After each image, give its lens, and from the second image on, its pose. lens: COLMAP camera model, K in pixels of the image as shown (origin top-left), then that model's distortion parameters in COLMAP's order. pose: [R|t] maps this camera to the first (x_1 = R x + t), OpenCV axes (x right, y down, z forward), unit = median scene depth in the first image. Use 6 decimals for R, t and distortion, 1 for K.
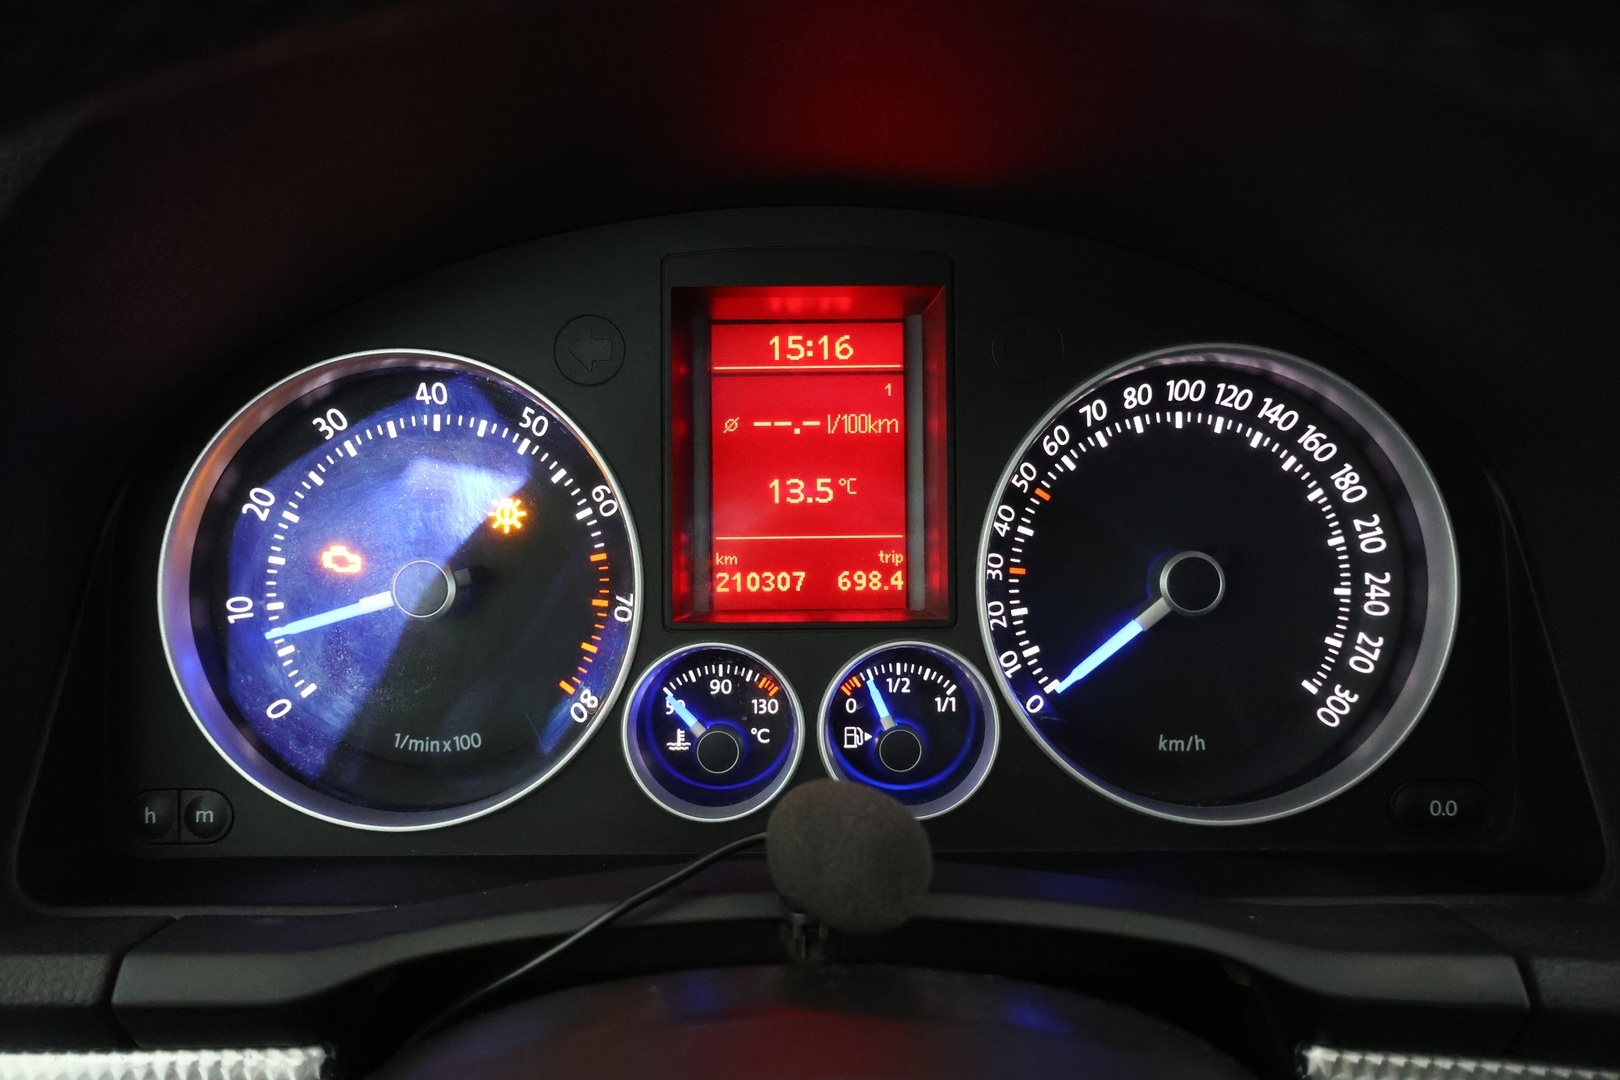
lens RADIAL K [[1354.6, 0, 808.7], [0, 1354.6, 536.4], [0, 0, 1]] dist [-0.016857, 0.014415]
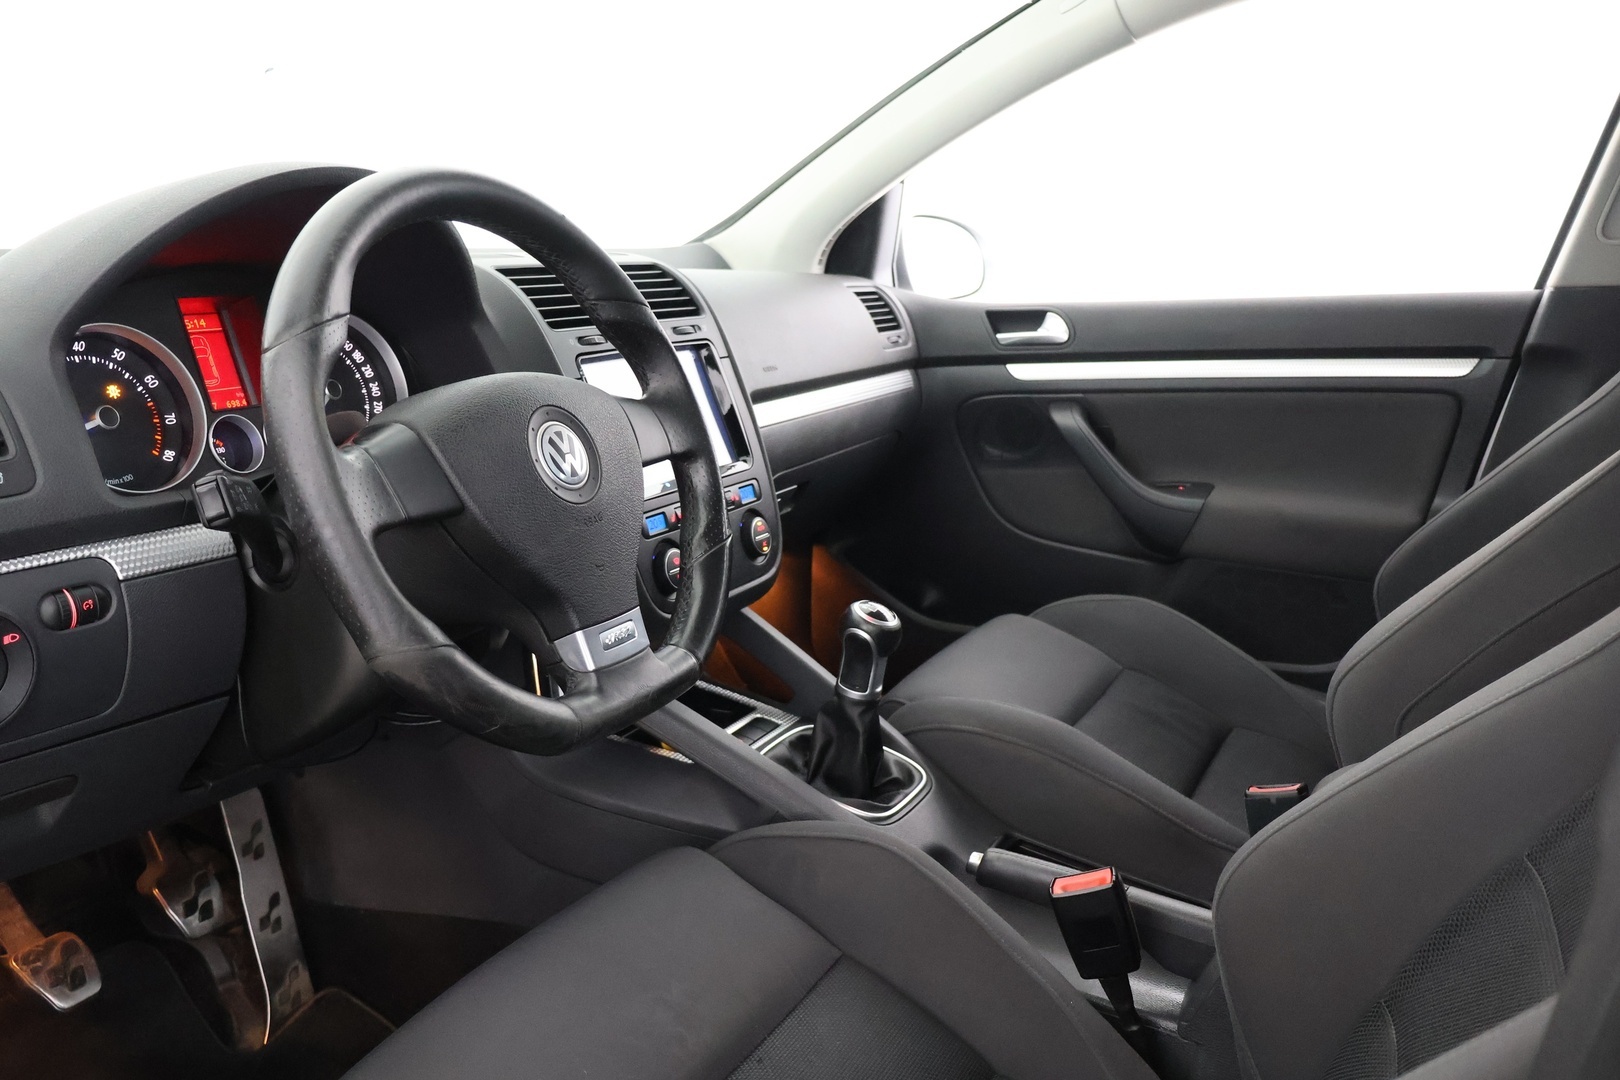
lens RADIAL K [[1354.6, 0, 801.9], [0, 1354.6, 547.9], [0, 0, 1]] dist [-0.016857, 0.014415]
pose [[0.461601, -0.188721, 0.866781, -1.903397], [0.276053, 0.959152, 0.061821, 0.471946], [-0.843042, 0.210741, 0.494843, -1.310190]]
